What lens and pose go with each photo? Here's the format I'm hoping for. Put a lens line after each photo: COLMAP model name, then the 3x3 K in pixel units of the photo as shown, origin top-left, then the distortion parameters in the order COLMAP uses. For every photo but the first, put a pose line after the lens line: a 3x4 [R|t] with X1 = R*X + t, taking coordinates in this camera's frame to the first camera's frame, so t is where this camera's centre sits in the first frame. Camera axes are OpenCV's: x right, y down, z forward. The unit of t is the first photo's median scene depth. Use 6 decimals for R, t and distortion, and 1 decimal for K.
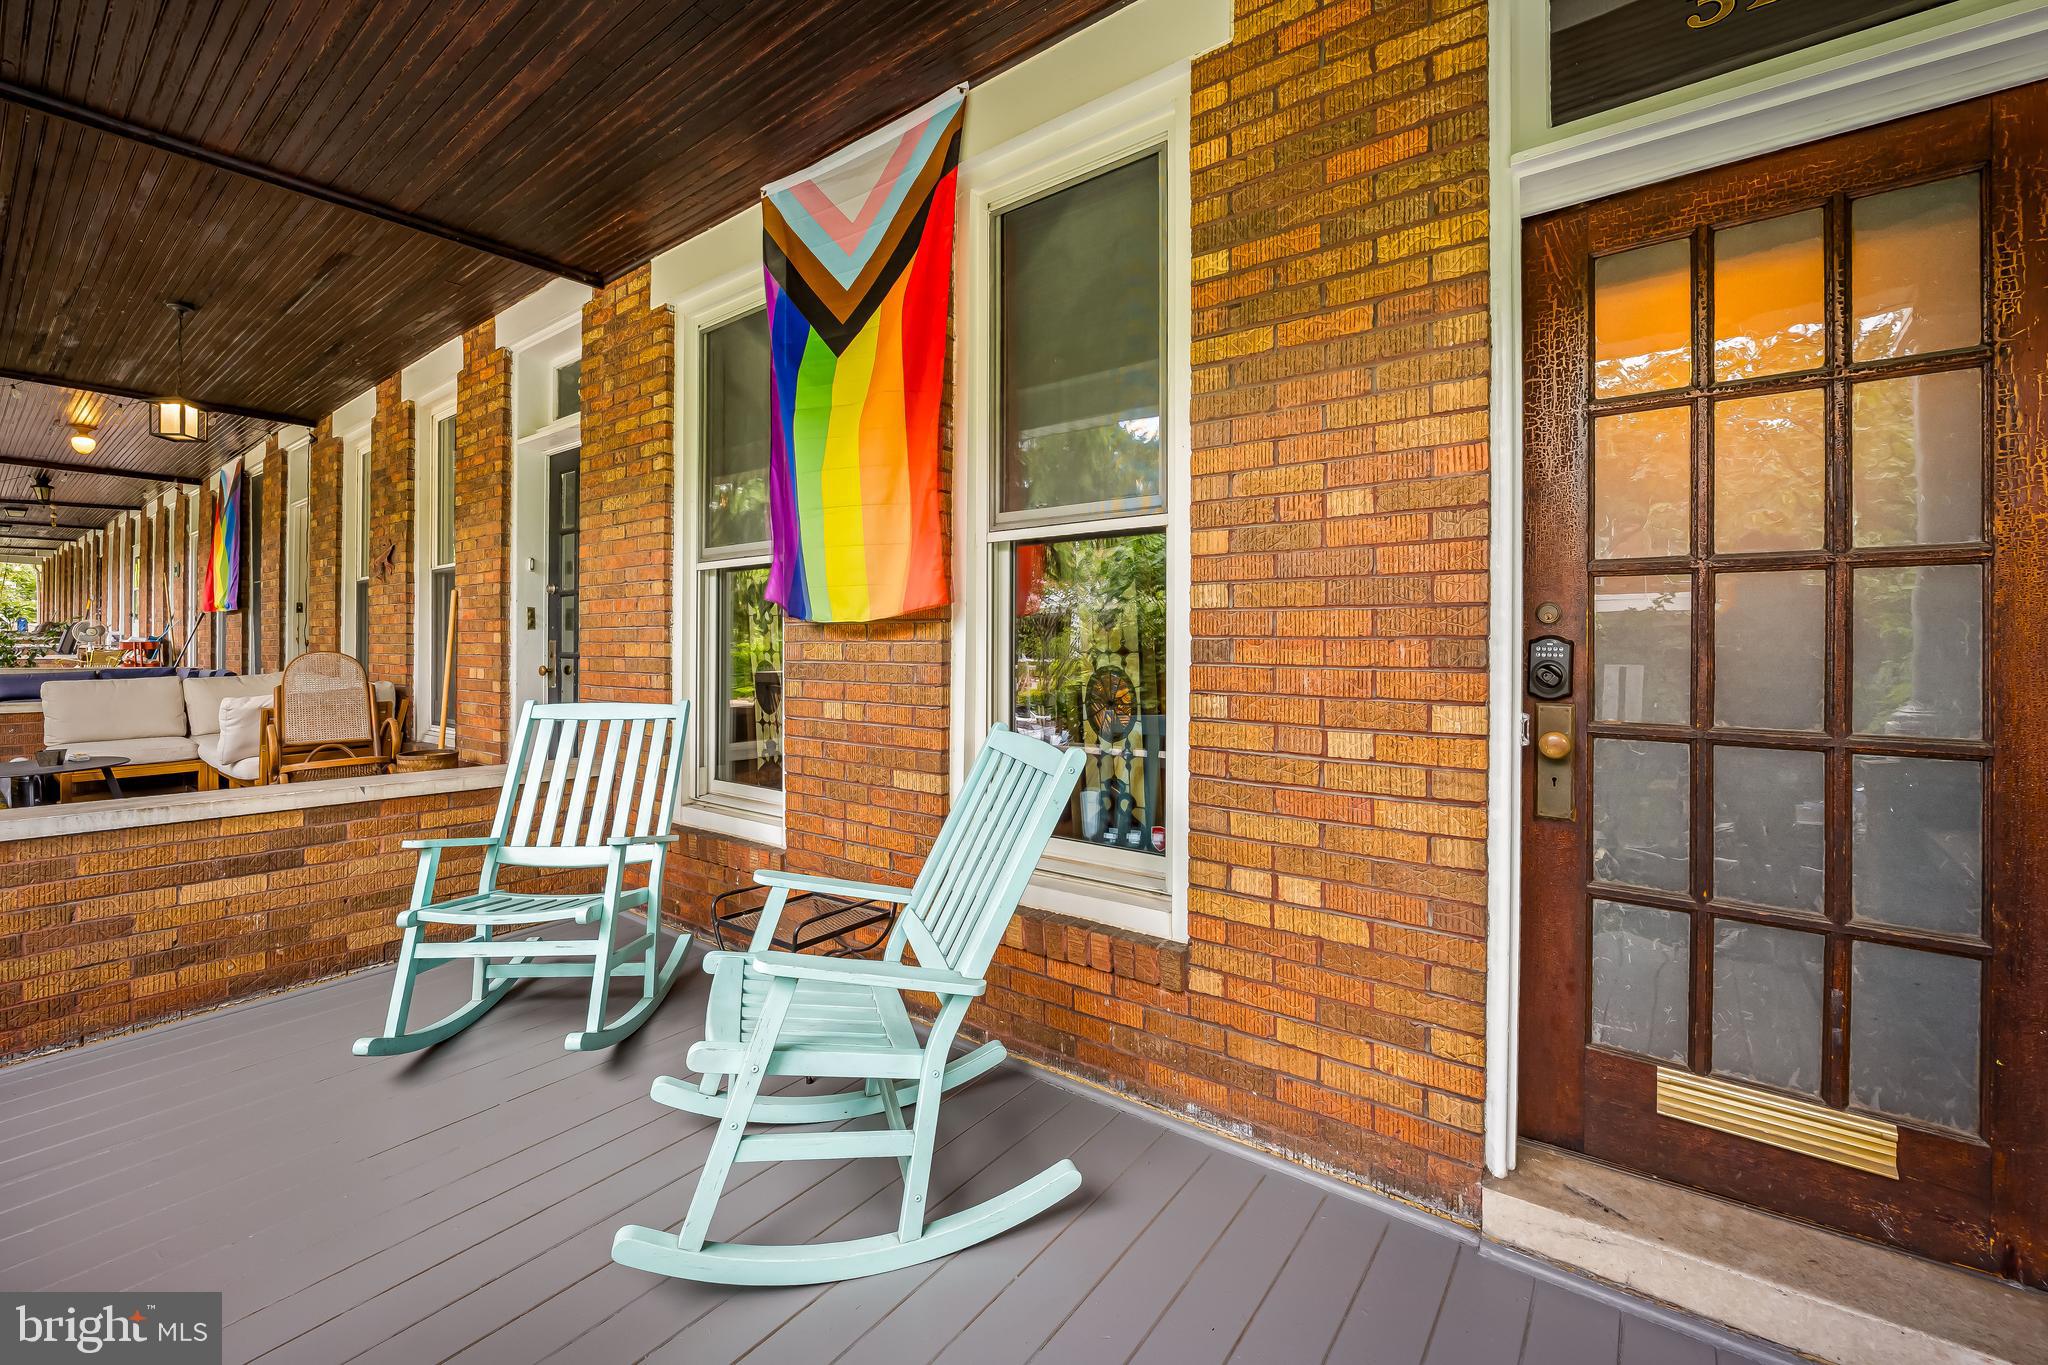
lens RADIAL K [[821.0, 0, 1027.3], [0, 821.0, 650.6], [0, 0, 1]] dist [-0.008175, 0.000175]
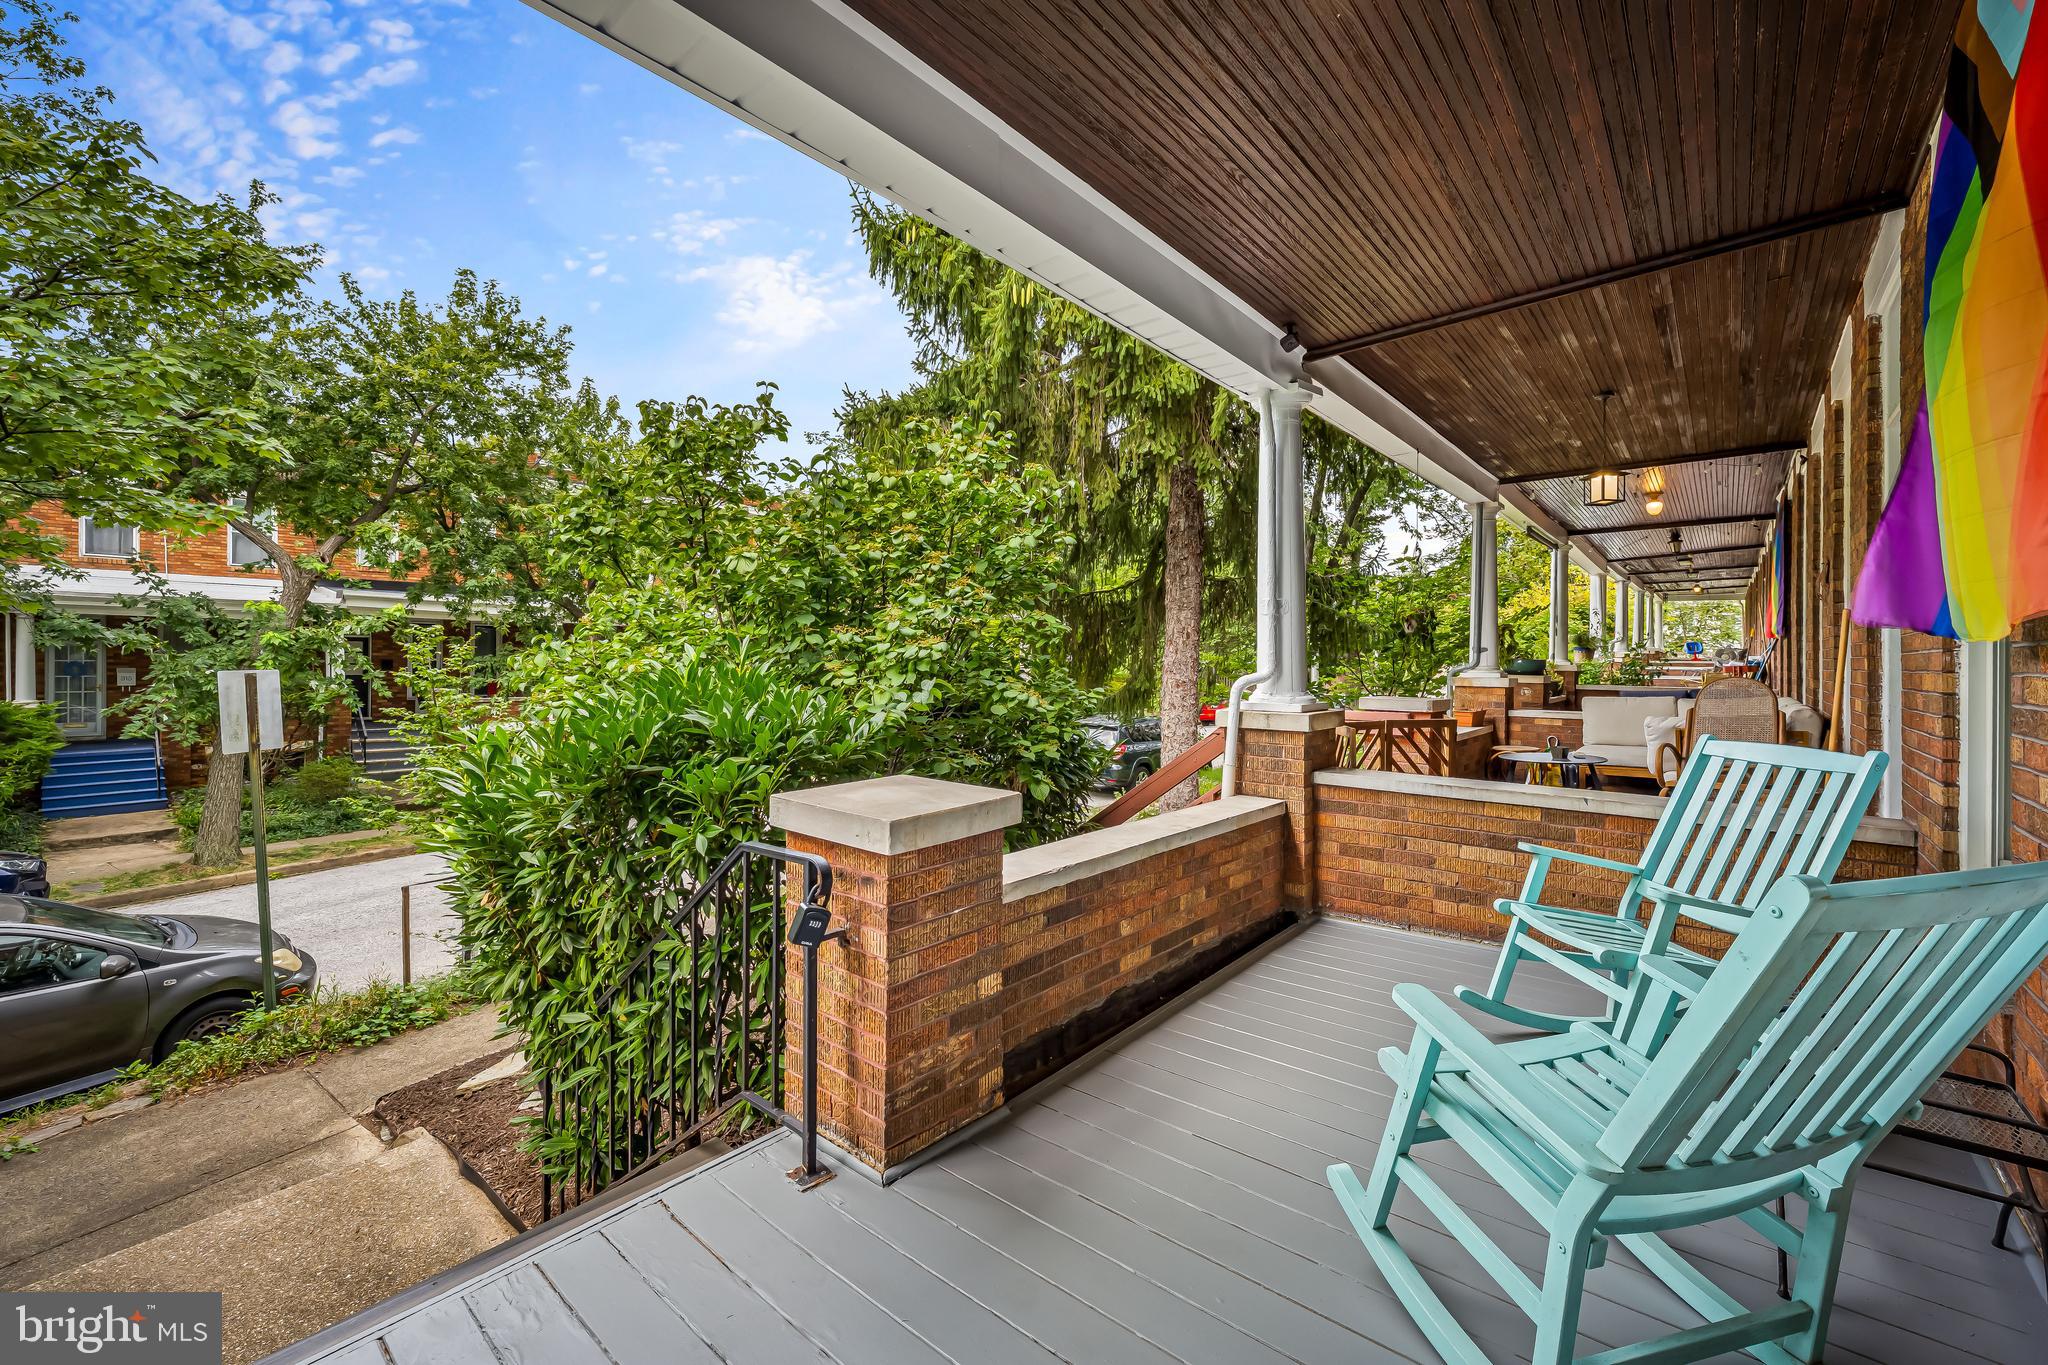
lens RADIAL K [[821.0, 0, 1023.9], [0, 821.0, 669.4], [0, 0, 1]] dist [-0.008175, 0.000175]
pose [[-0.051923, 0.002635, -0.998648, 0.373850], [-0.006428, 0.999975, 0.002973, -0.010860], [0.998630, 0.006573, -0.051905, 0.294723]]
